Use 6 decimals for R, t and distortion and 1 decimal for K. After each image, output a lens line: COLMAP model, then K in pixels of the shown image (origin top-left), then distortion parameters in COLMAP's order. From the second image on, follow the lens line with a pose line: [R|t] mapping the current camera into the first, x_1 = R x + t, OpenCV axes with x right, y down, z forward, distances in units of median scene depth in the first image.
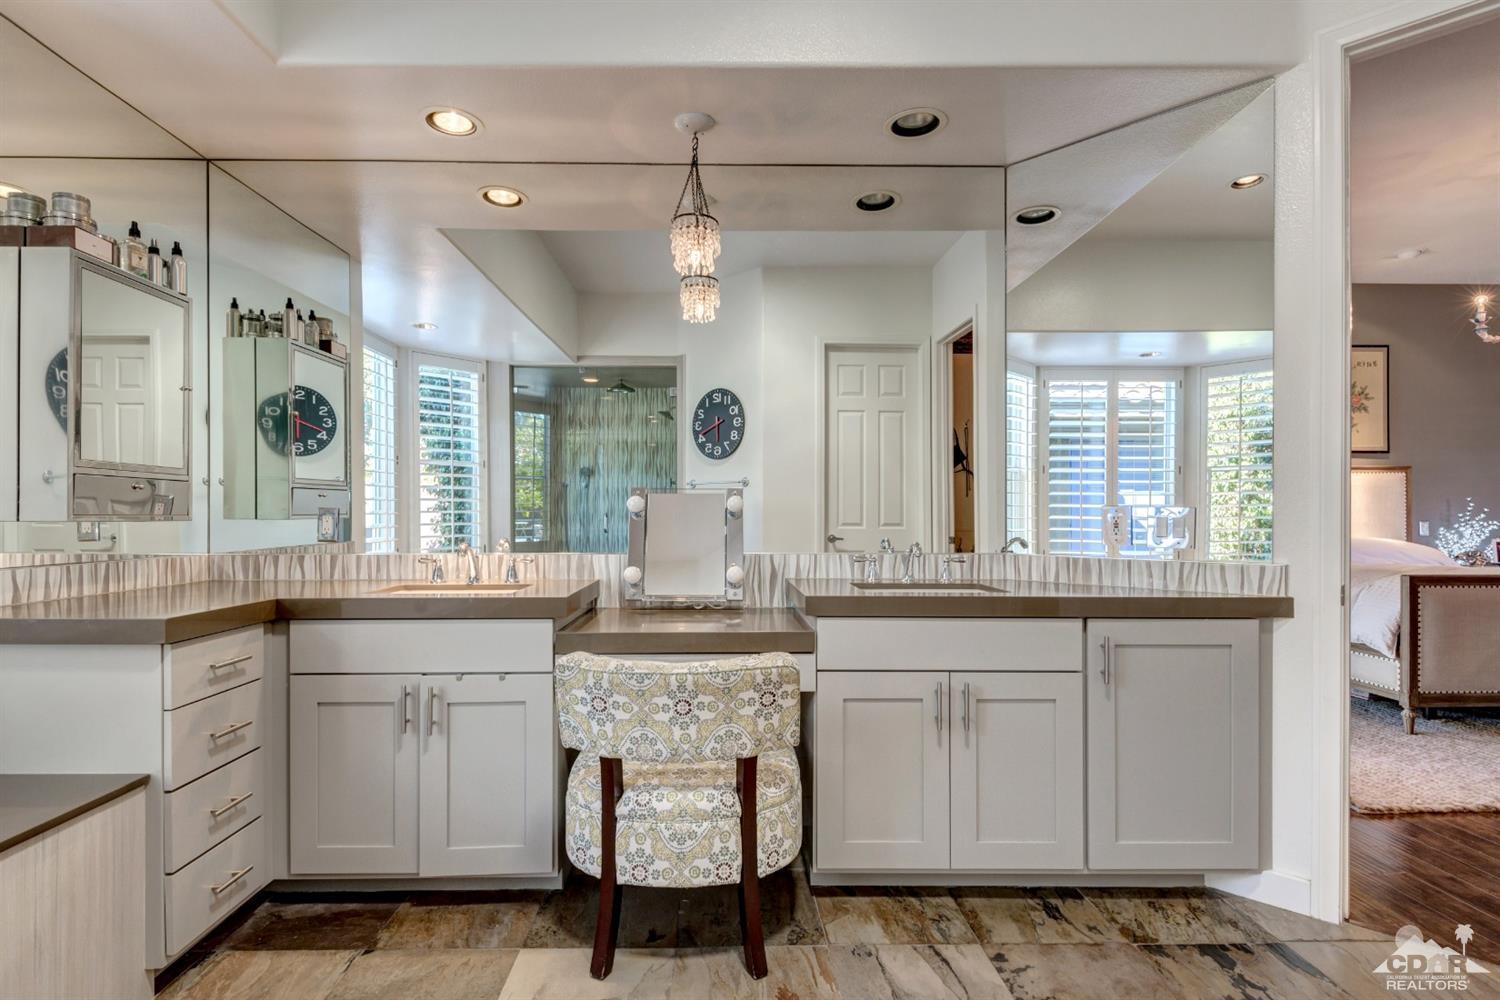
lens RADIAL K [[728.5, 0, 737.7], [0, 728.5, 520.9], [0, 0, 1]] dist [0.005901, -0.001105]
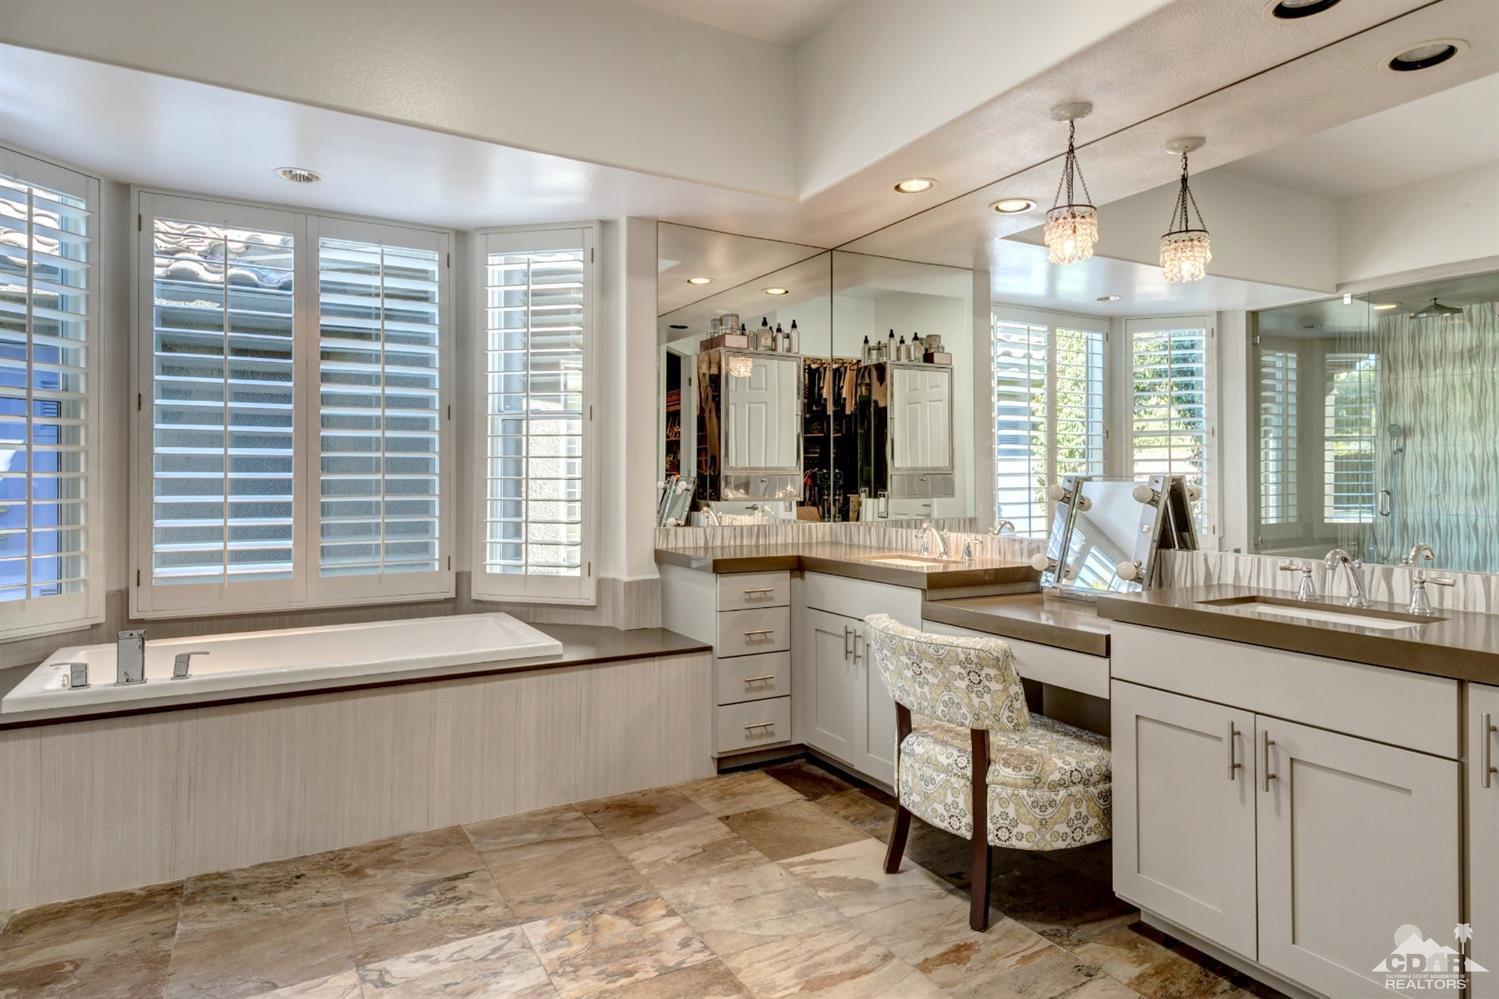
lens RADIAL K [[866.0, 0, 749.1], [0, 866.0, 488.3], [0, 0, 1]] dist [0.025737, -0.000586]
pose [[0.472798, 0.008249, -0.881132, 0.896460], [-0.005947, 0.999963, 0.006170, -0.042241], [0.881151, 0.002323, 0.472830, 0.063532]]
